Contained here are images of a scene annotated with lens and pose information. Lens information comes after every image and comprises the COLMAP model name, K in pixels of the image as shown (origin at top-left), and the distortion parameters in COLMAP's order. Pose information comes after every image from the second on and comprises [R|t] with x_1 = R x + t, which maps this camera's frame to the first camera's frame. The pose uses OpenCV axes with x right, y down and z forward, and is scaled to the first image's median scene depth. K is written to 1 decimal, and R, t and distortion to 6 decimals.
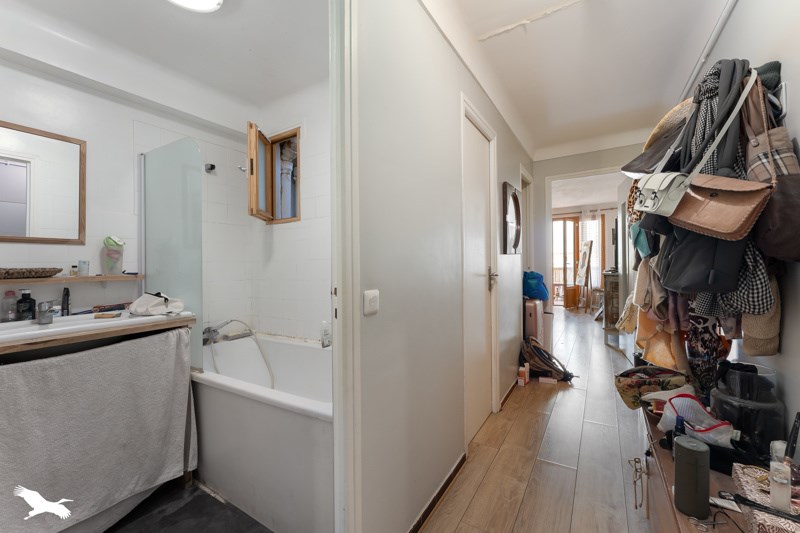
lens RADIAL K [[321.0, 0, 401.7], [0, 321.0, 259.3], [0, 0, 1]] dist [-0.002118, -0.000243]
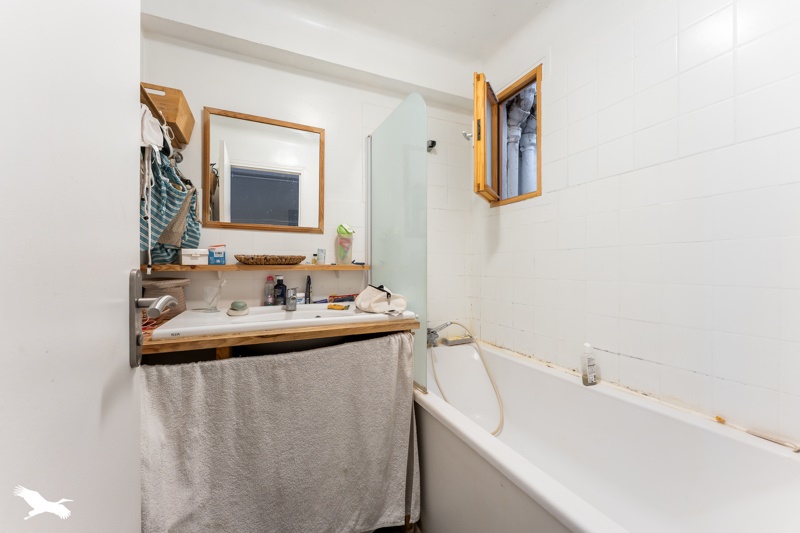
lens RADIAL K [[313.2, 0, 400.0], [0, 313.2, 266.5], [0, 0, 1]] dist [0.000236, 0.000008]
pose [[0.824019, 0.020875, -0.566177, -0.243481], [-0.007427, 0.999633, 0.026047, 0.030838], [0.566513, -0.017258, 0.823872, 0.336698]]
